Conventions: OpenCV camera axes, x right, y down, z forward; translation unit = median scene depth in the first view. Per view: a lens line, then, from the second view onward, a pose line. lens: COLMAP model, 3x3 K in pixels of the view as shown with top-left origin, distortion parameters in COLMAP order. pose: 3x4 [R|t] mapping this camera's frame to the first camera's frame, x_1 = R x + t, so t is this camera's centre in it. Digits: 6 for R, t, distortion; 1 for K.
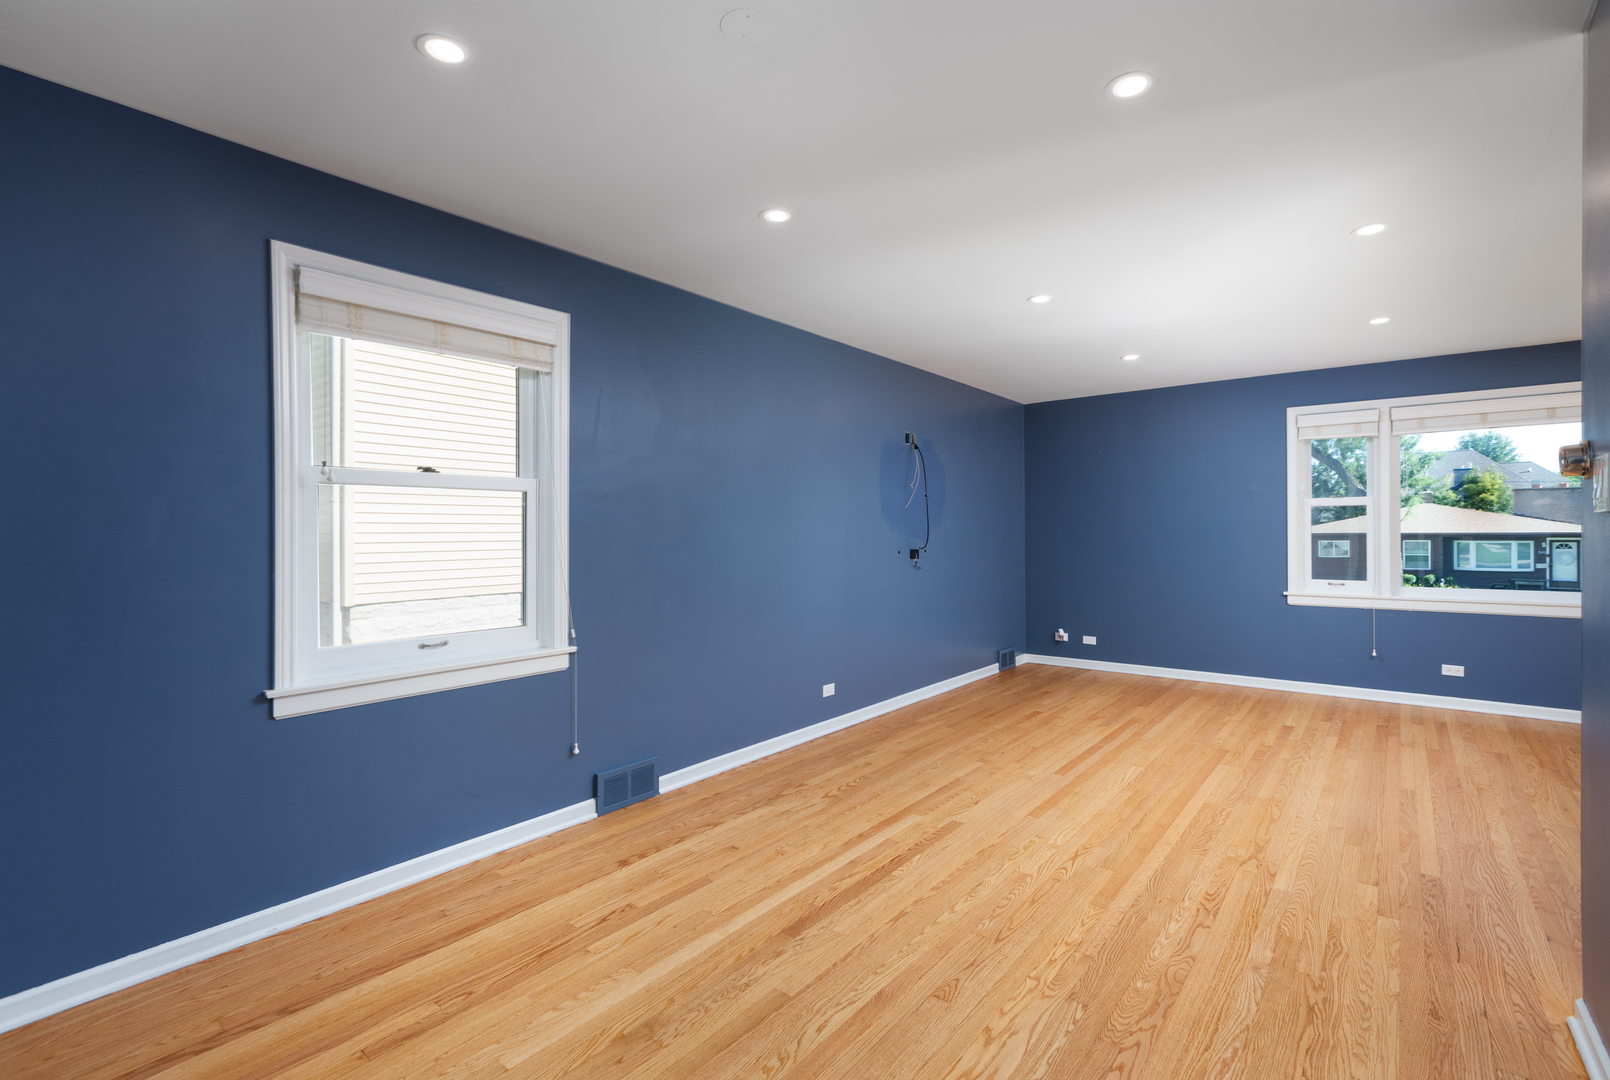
lens RADIAL K [[713.2, 0, 808.9], [0, 713.2, 530.8], [0, 0, 1]] dist [-0.000545, -0.000011]
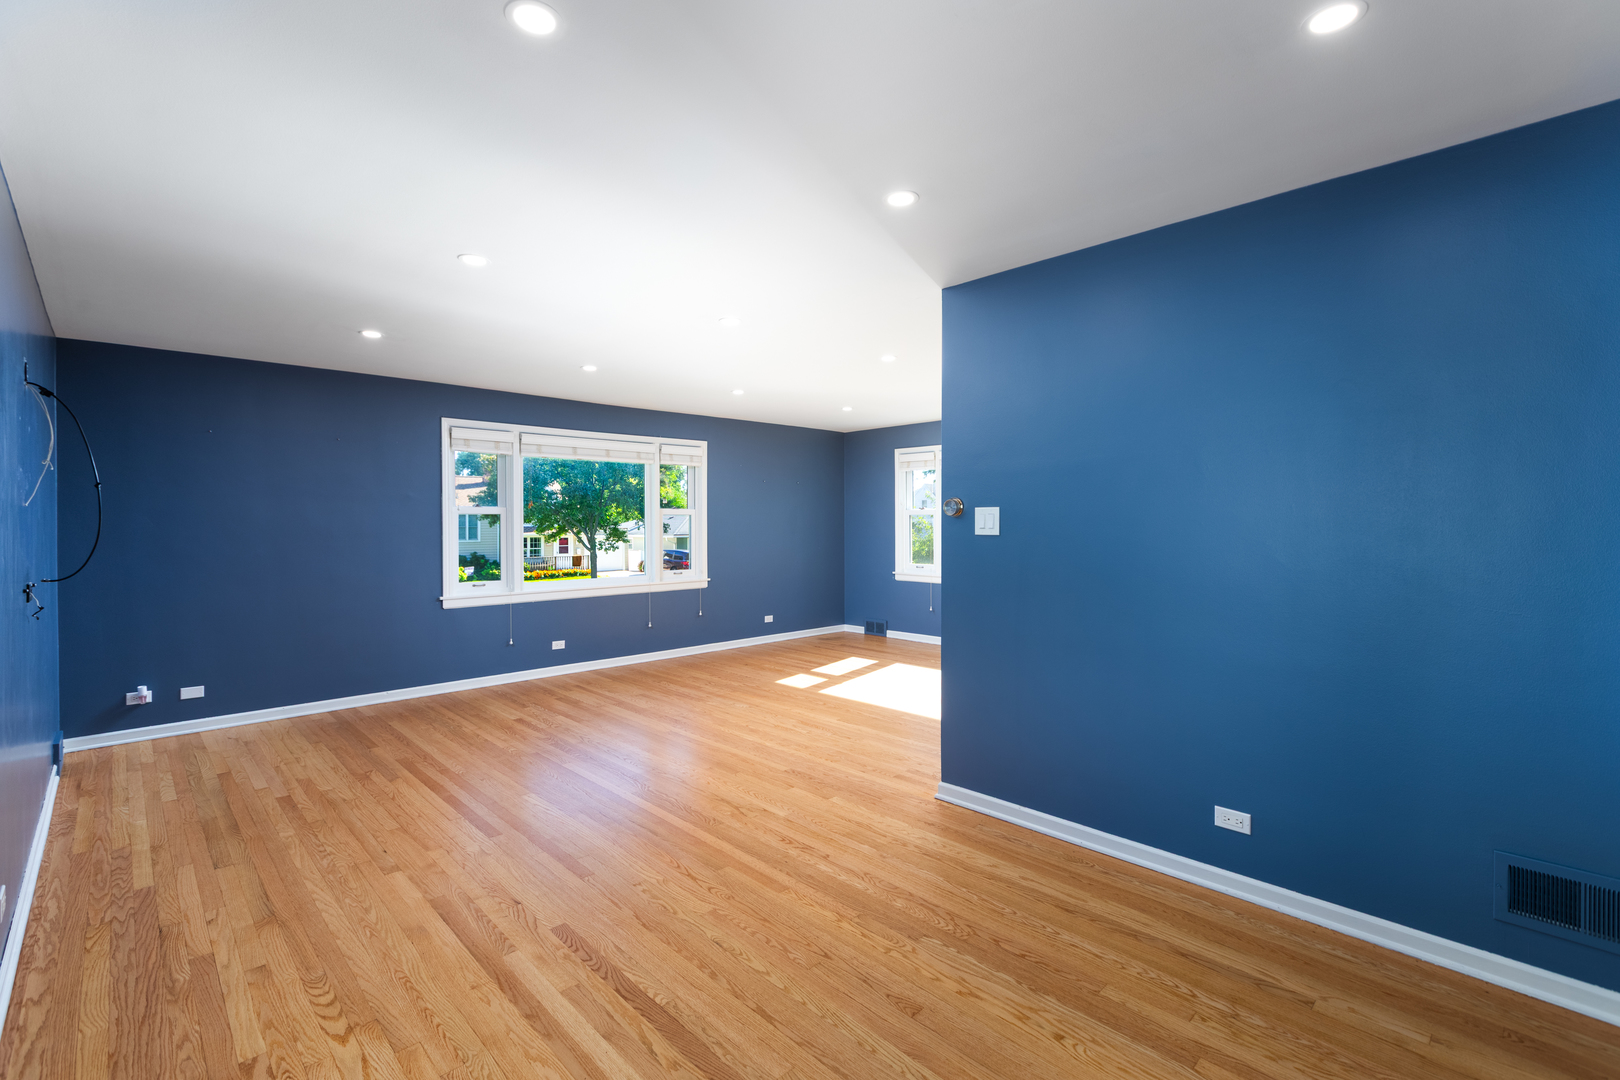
lens RADIAL K [[717.7, 0, 814.8], [0, 717.7, 530.0], [0, 0, 1]] dist [-0.000545, -0.000011]
pose [[0.136229, -0.004989, 0.990665, -0.503814], [0.002954, 0.999985, 0.004630, -0.025208], [-0.990673, 0.002295, 0.136242, 0.591406]]
